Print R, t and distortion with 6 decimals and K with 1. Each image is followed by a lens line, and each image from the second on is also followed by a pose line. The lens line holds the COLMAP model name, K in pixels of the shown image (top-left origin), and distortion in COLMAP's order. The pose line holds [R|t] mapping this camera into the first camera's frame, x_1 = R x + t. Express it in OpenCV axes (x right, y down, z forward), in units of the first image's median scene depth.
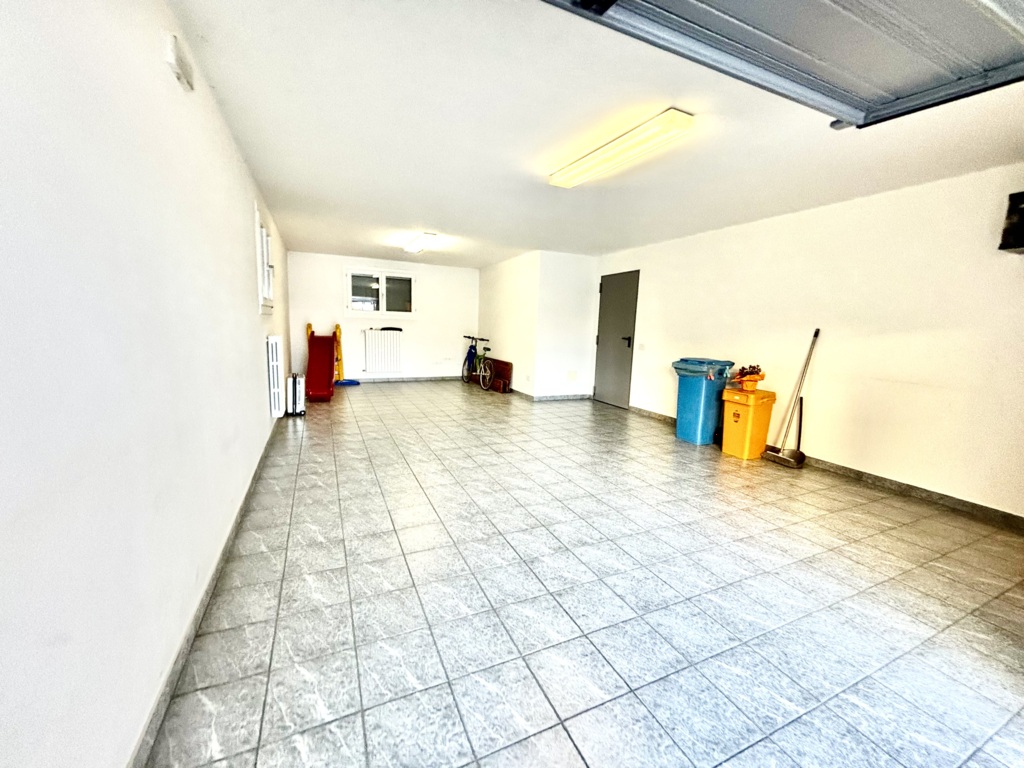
lens RADIAL K [[412.3, 0, 513.3], [0, 412.3, 383.5], [0, 0, 1]] dist [0.001099, -0.000232]
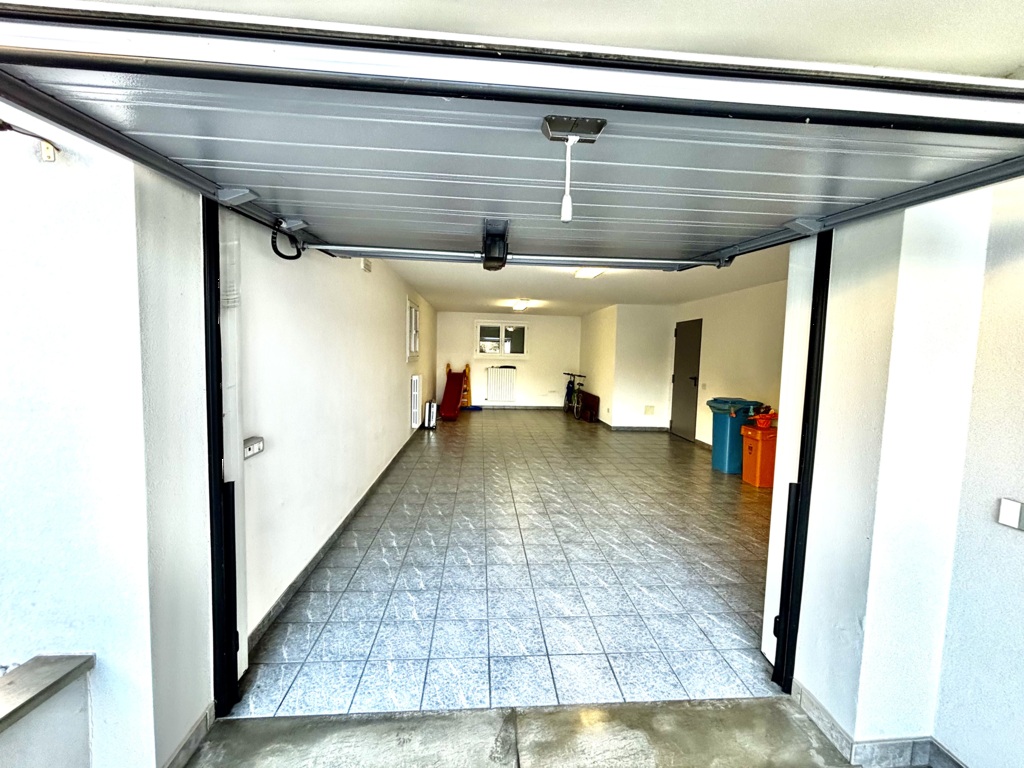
lens RADIAL K [[412.3, 0, 512.0], [0, 412.3, 380.6], [0, 0, 1]] dist [0.001099, -0.000232]
pose [[0.937262, 0.017228, -0.348199, 0.234313], [-0.046117, 0.996128, -0.074849, 0.003989], [0.345561, 0.086211, 0.934428, -0.252387]]
